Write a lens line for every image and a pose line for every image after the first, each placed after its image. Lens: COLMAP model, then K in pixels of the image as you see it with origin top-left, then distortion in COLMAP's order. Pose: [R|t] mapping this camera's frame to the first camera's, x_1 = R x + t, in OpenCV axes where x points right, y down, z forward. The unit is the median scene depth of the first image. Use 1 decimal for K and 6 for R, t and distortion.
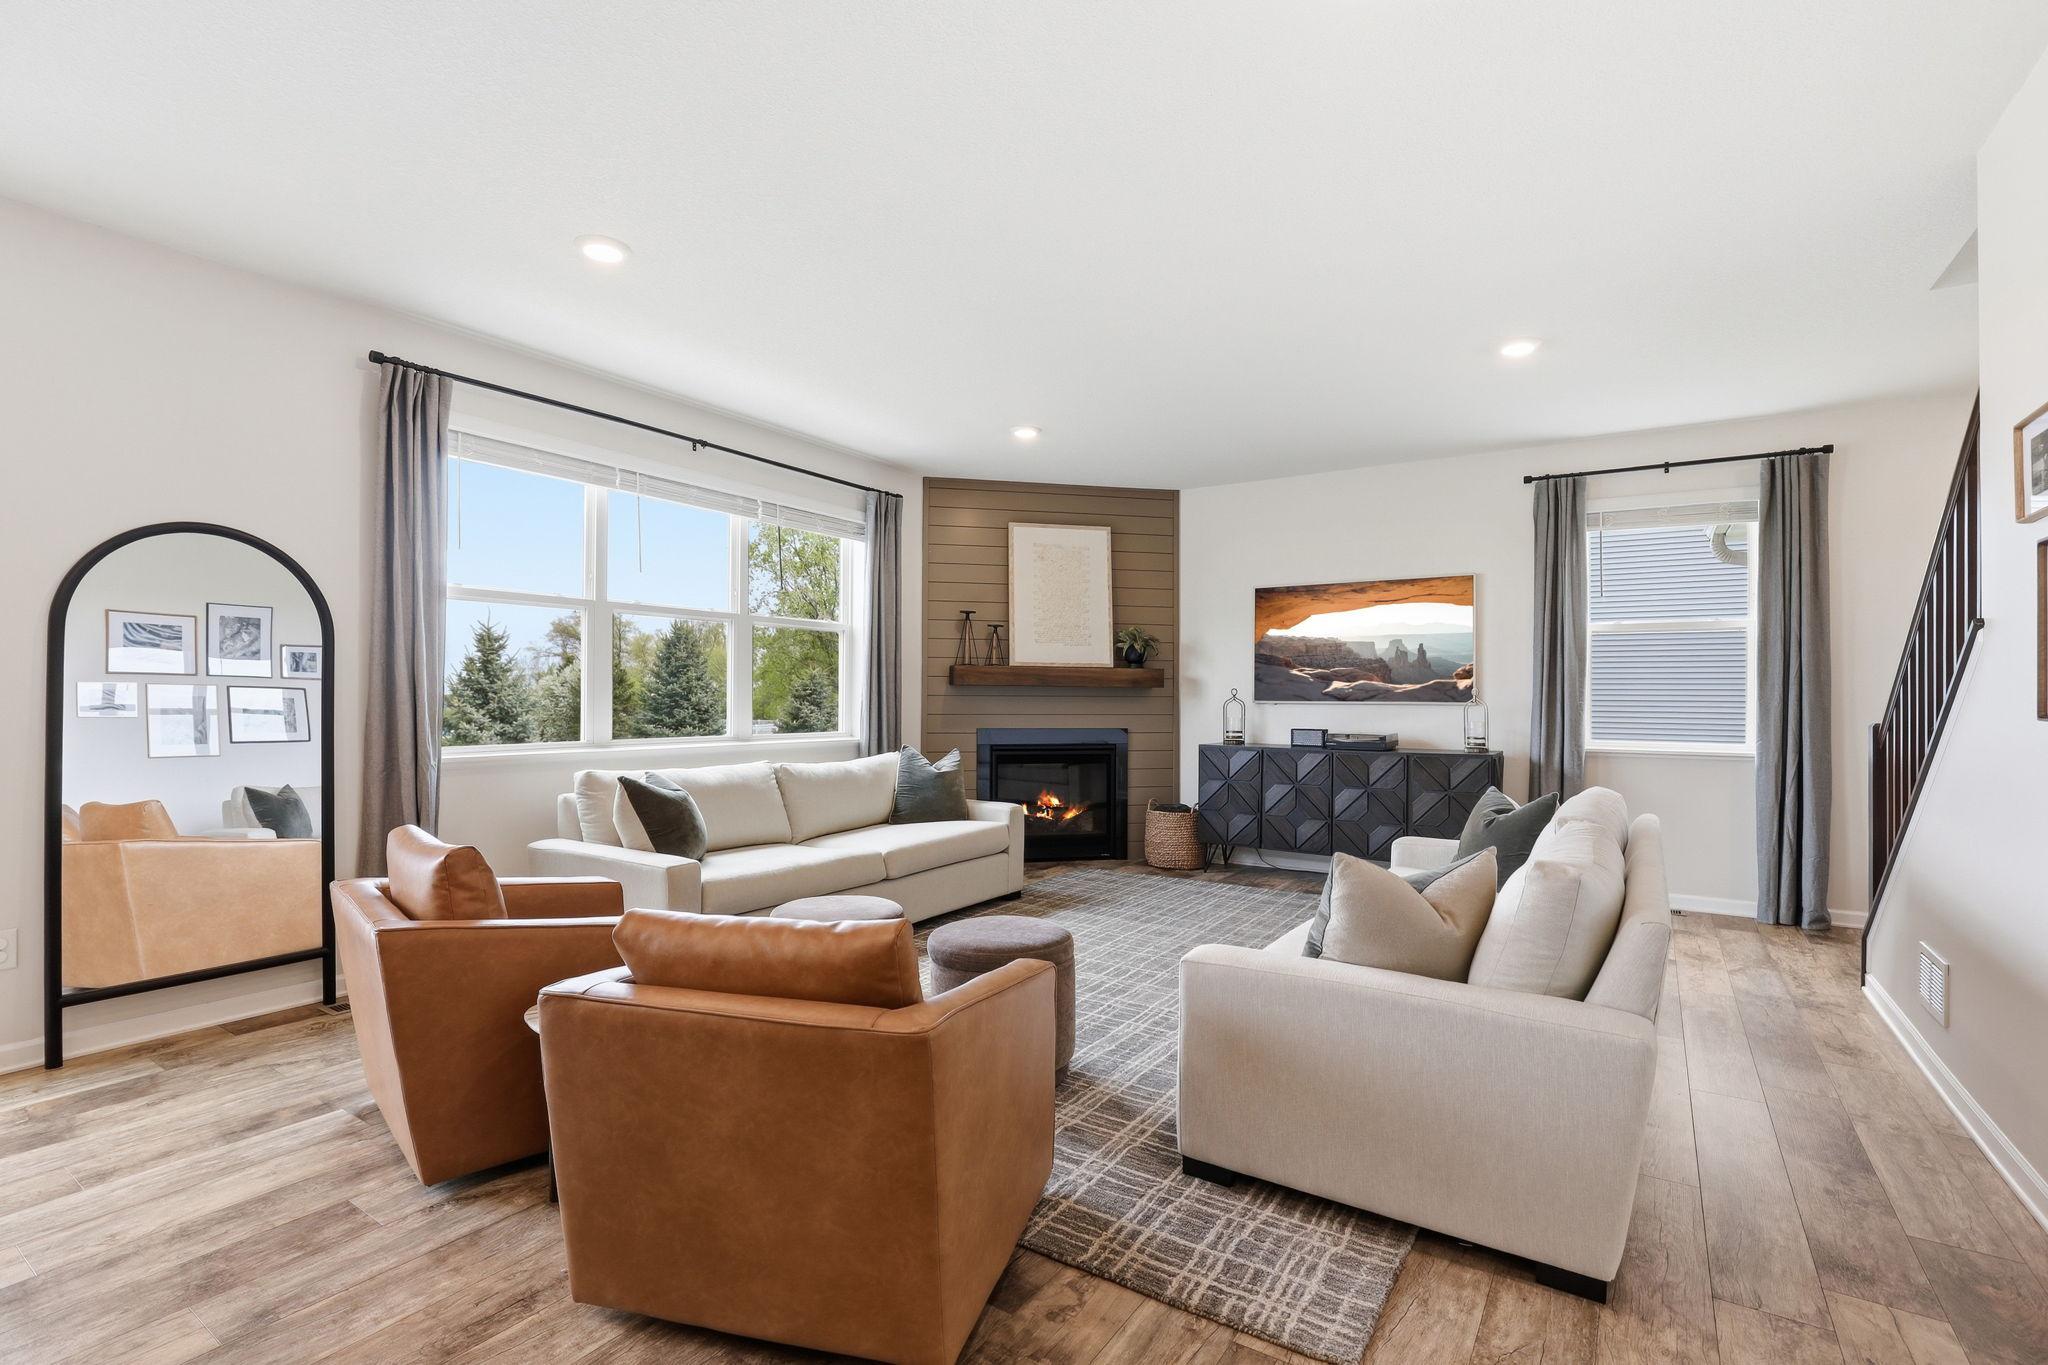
lens RADIAL K [[939.8, 0, 1029.6], [0, 939.8, 687.8], [0, 0, 1]] dist [-0.004570, -0.000446]
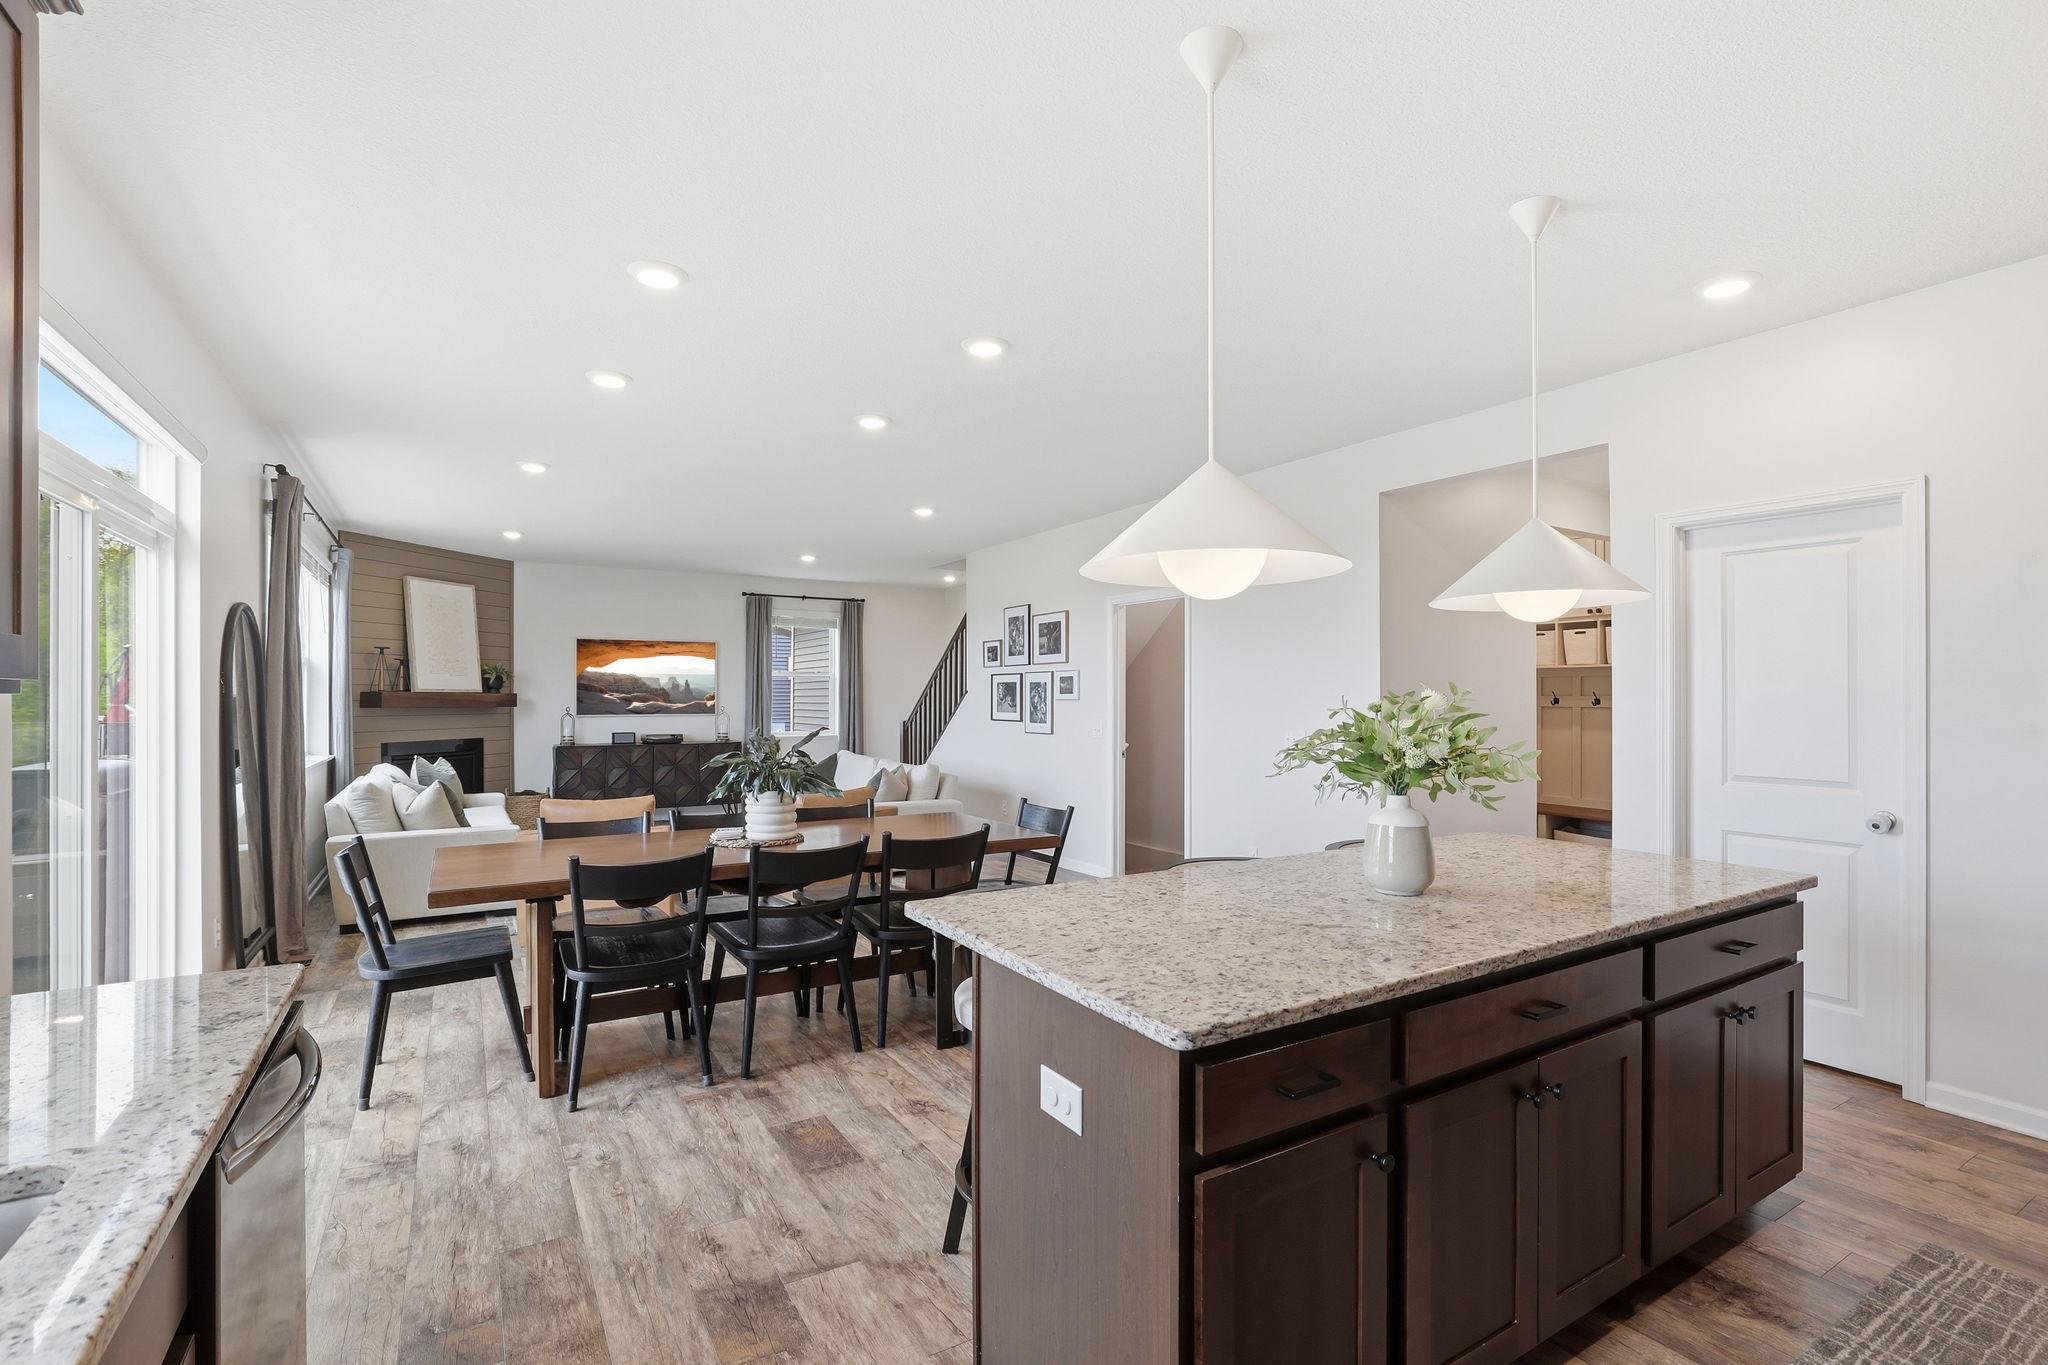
lens RADIAL K [[939.8, 0, 1025.7], [0, 939.8, 690.7], [0, 0, 1]] dist [-0.004570, -0.000446]
pose [[0.444773, 0.003232, 0.895637, -0.795414], [-0.000744, 0.999994, -0.003239, -0.021307], [-0.895643, 0.000774, 0.444773, -0.292433]]
